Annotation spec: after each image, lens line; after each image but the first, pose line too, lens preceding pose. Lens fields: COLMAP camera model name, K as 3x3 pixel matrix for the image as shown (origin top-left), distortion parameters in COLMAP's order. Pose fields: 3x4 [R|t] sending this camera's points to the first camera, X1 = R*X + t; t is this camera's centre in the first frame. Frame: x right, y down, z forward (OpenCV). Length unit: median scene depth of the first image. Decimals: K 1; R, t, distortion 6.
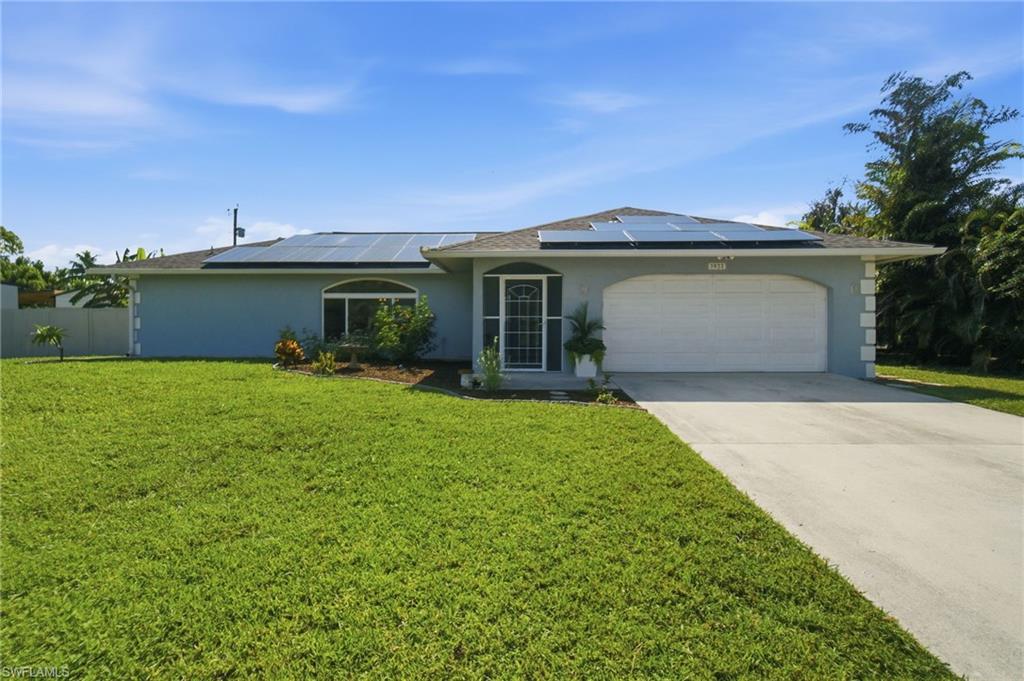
lens RADIAL K [[457.7, 0, 508.1], [0, 457.7, 333.1], [0, 0, 1]] dist [-0.004036, -0.000056]
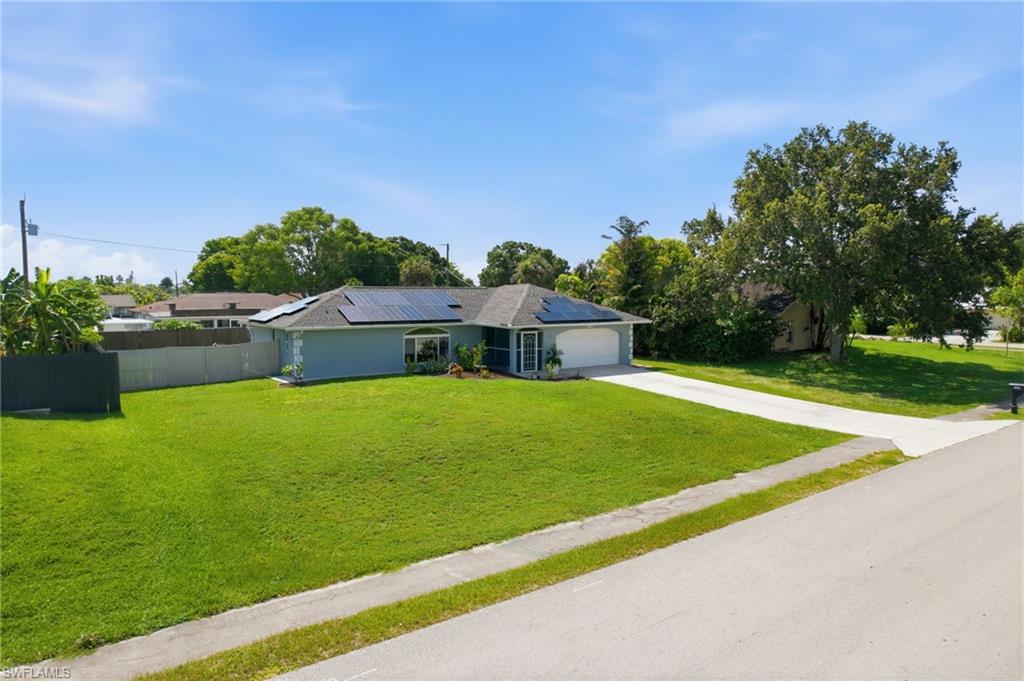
lens RADIAL K [[666.9, 0, 512.0], [0, 666.9, 340.5], [0, 0, 1]] dist [-0.054954, -0.000047]
pose [[0.794520, -0.042395, 0.605757, -2.134528], [0.007118, 0.998142, 0.060521, -0.289483], [-0.607197, -0.043773, 0.793345, -1.691183]]
